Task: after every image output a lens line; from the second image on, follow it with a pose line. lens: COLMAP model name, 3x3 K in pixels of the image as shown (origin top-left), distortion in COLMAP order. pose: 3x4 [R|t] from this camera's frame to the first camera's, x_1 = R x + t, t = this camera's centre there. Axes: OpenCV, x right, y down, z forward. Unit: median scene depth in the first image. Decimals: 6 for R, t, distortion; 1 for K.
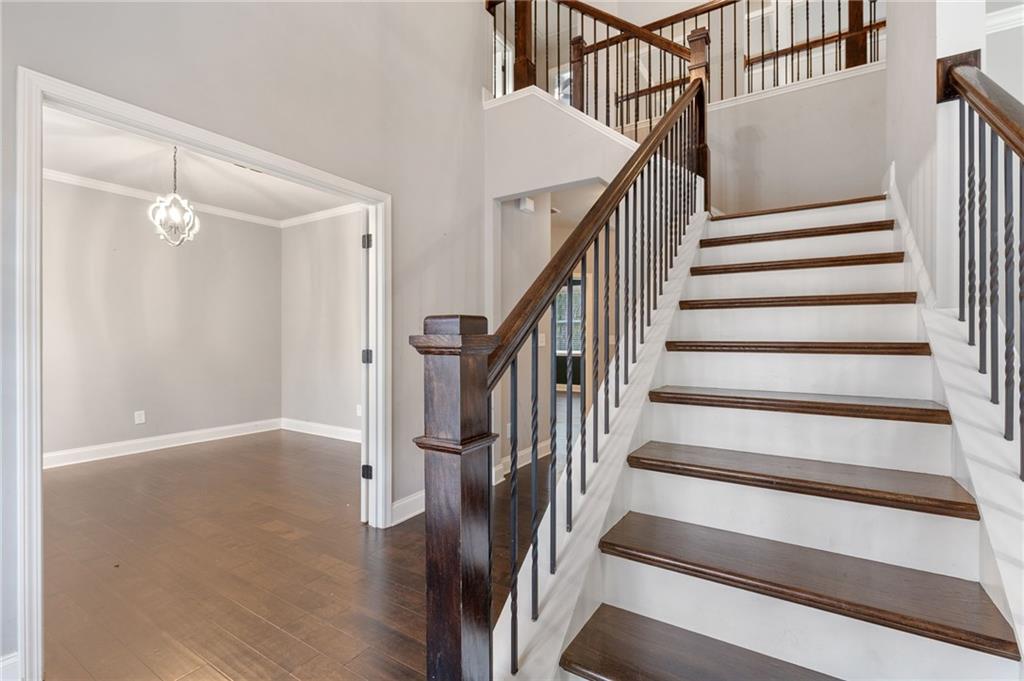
lens RADIAL K [[459.1, 0, 512.7], [0, 459.1, 341.2], [0, 0, 1]] dist [0.009017, -0.001717]
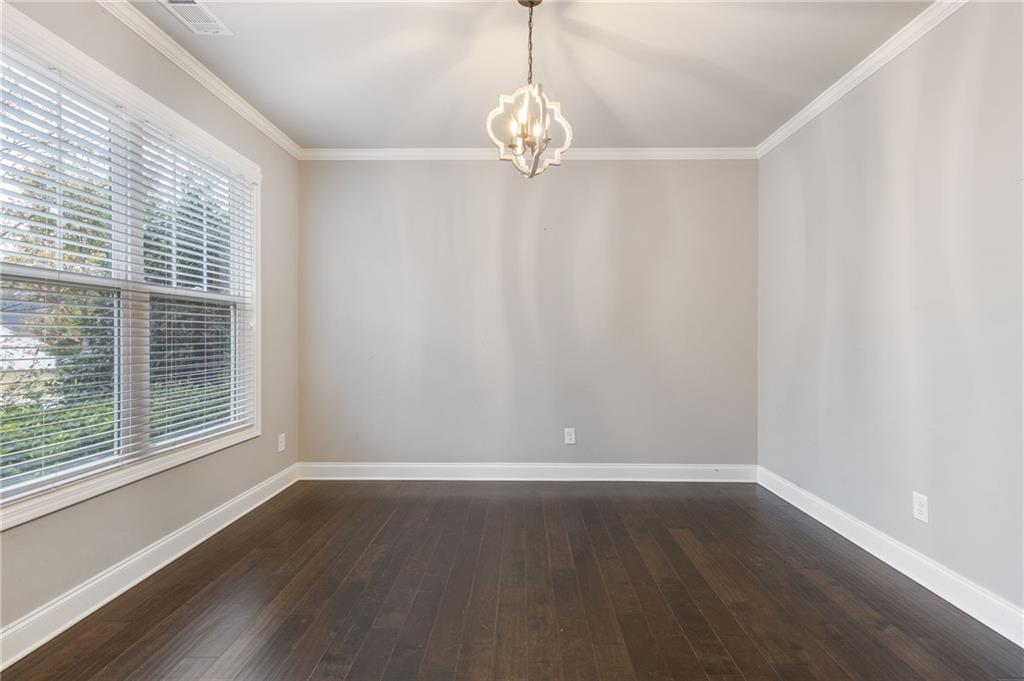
lens RADIAL K [[459.1, 0, 513.9], [0, 459.1, 346.0], [0, 0, 1]] dist [0.009017, -0.001717]
pose [[0.511312, 0.003474, -0.859388, -0.164477], [-0.001877, 0.999994, 0.002926, 0.007298], [0.859393, 0.000117, 0.511316, 0.475266]]
